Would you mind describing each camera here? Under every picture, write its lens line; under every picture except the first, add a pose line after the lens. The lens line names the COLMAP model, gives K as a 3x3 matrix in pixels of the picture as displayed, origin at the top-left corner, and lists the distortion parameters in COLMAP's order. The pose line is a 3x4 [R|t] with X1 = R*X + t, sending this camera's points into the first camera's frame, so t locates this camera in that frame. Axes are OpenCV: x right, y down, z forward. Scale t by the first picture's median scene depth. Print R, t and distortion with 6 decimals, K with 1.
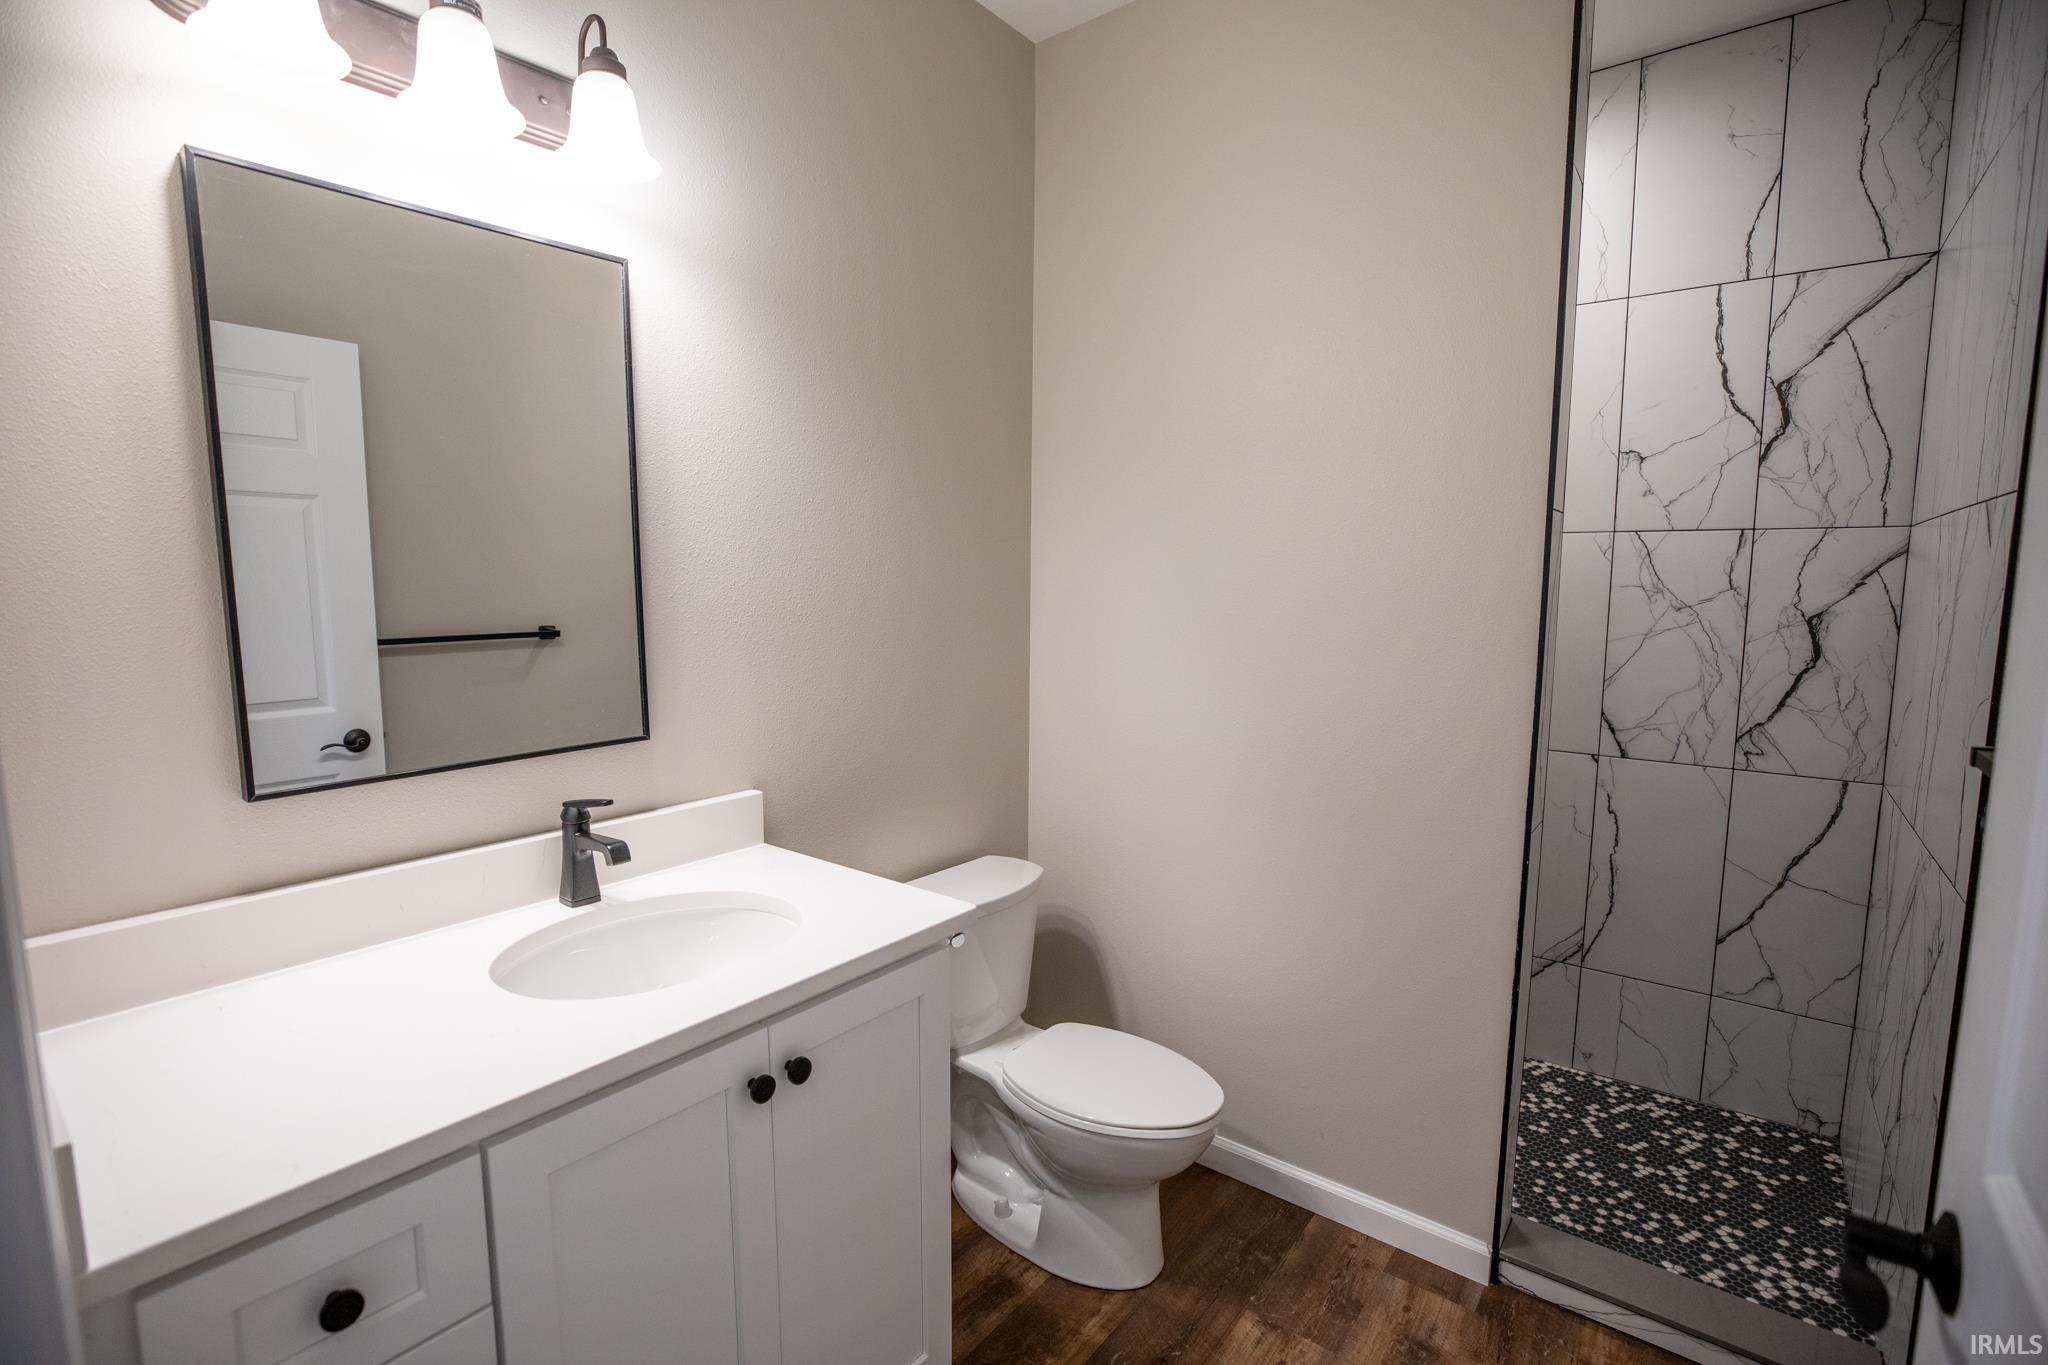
lens RADIAL K [[943.9, 0, 1021.7], [0, 943.9, 670.9], [0, 0, 1]] dist [-0.044028, 0.039006]
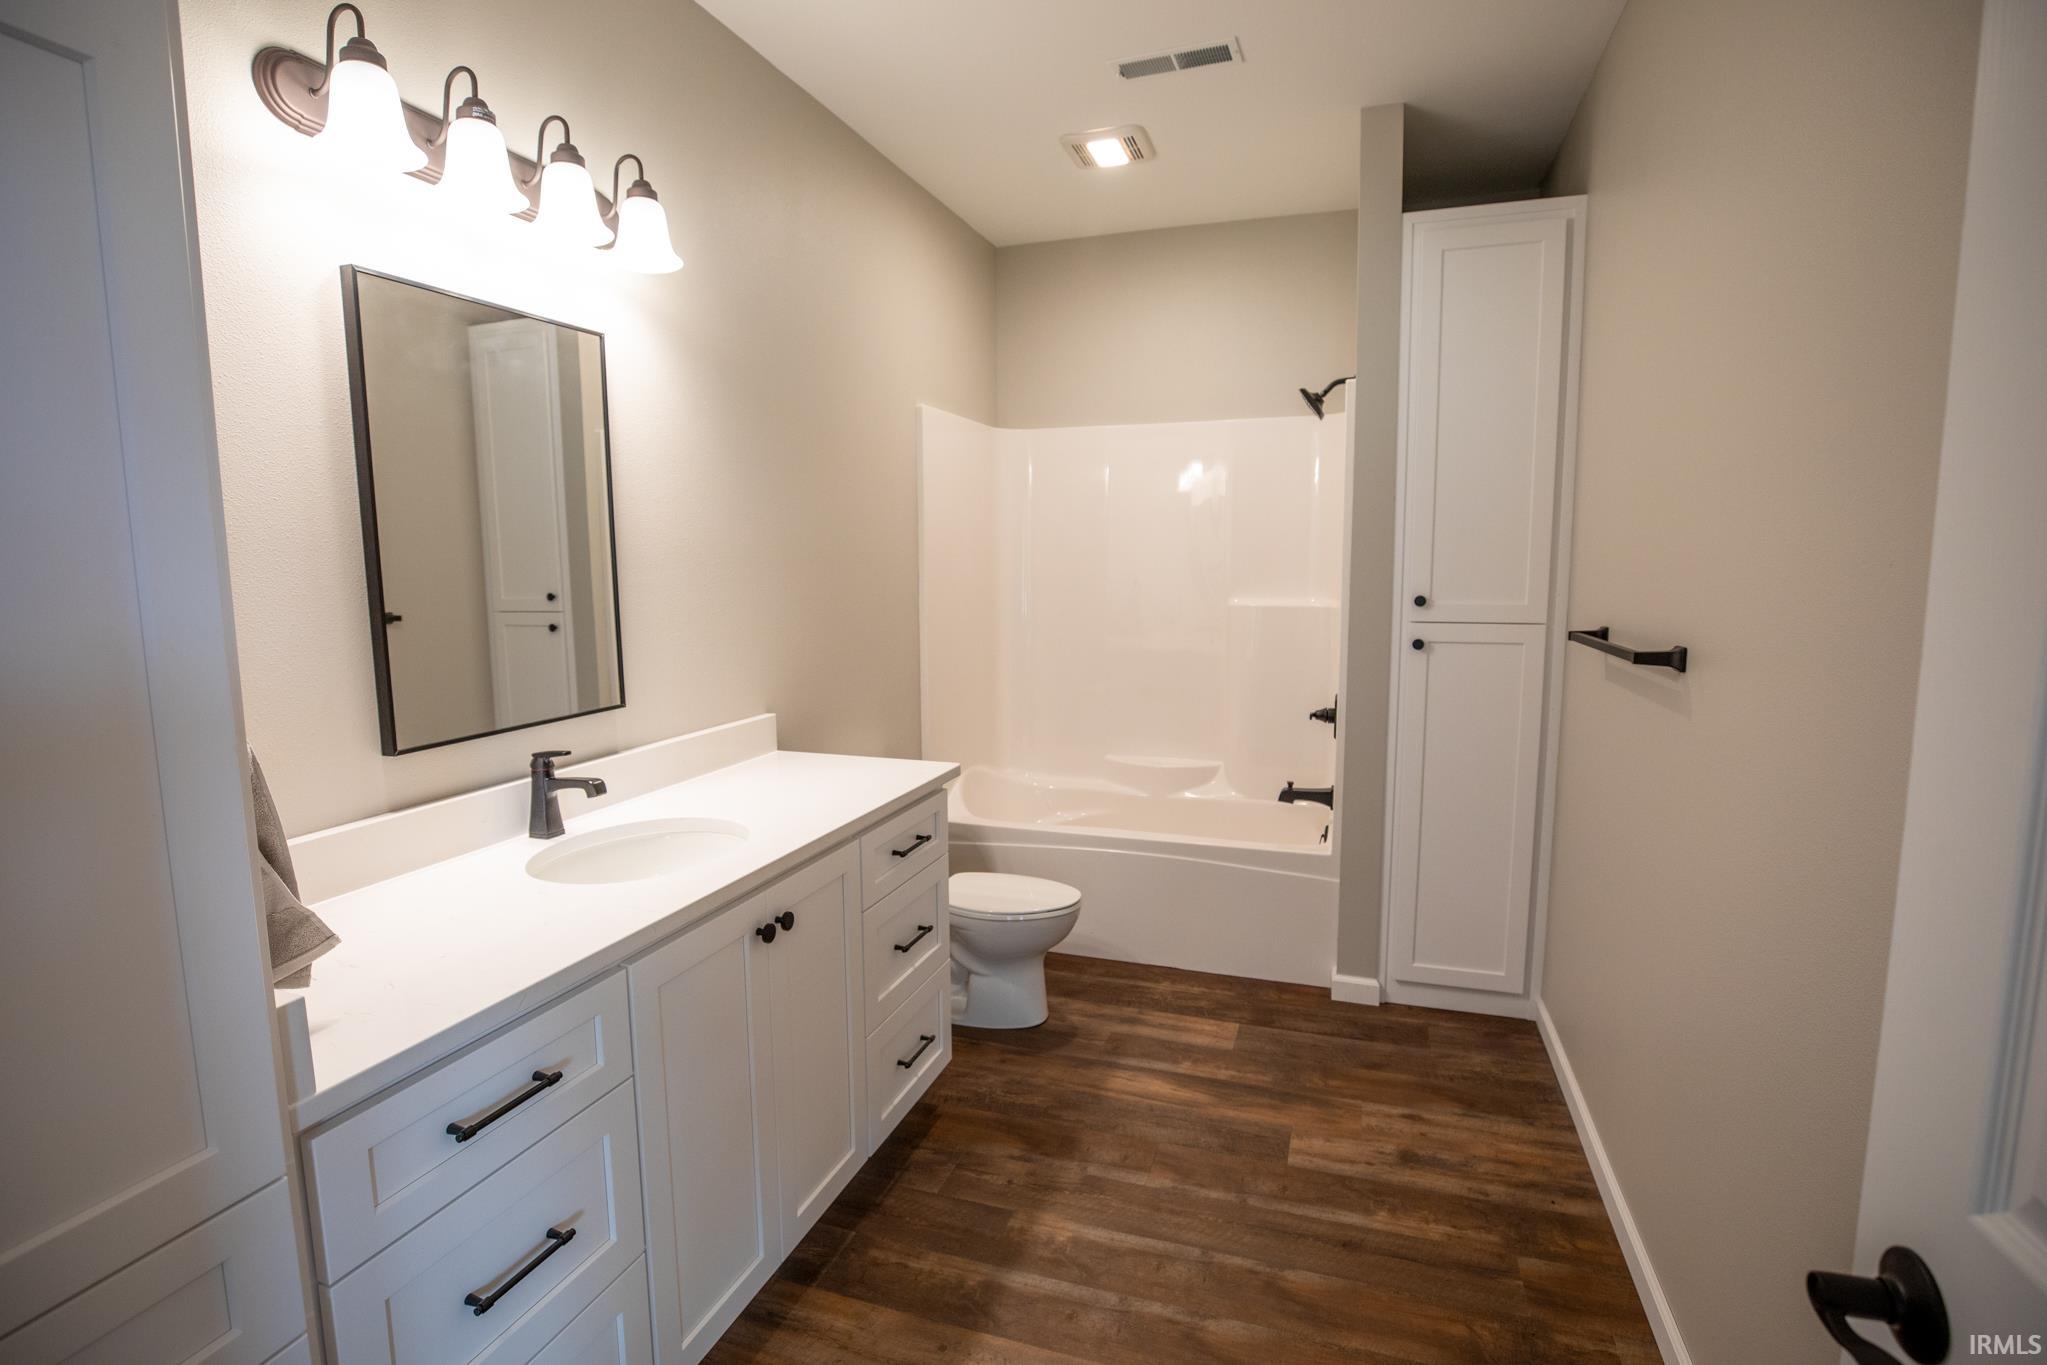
lens RADIAL K [[957.1, 0, 1013.3], [0, 957.1, 688.0], [0, 0, 1]] dist [-0.046669, 0.014187]
pose [[0.944775, -0.053128, 0.323384, -0.305903], [0.043406, 0.998364, 0.037207, 0.038939], [-0.324832, -0.021116, 0.945536, -0.368385]]
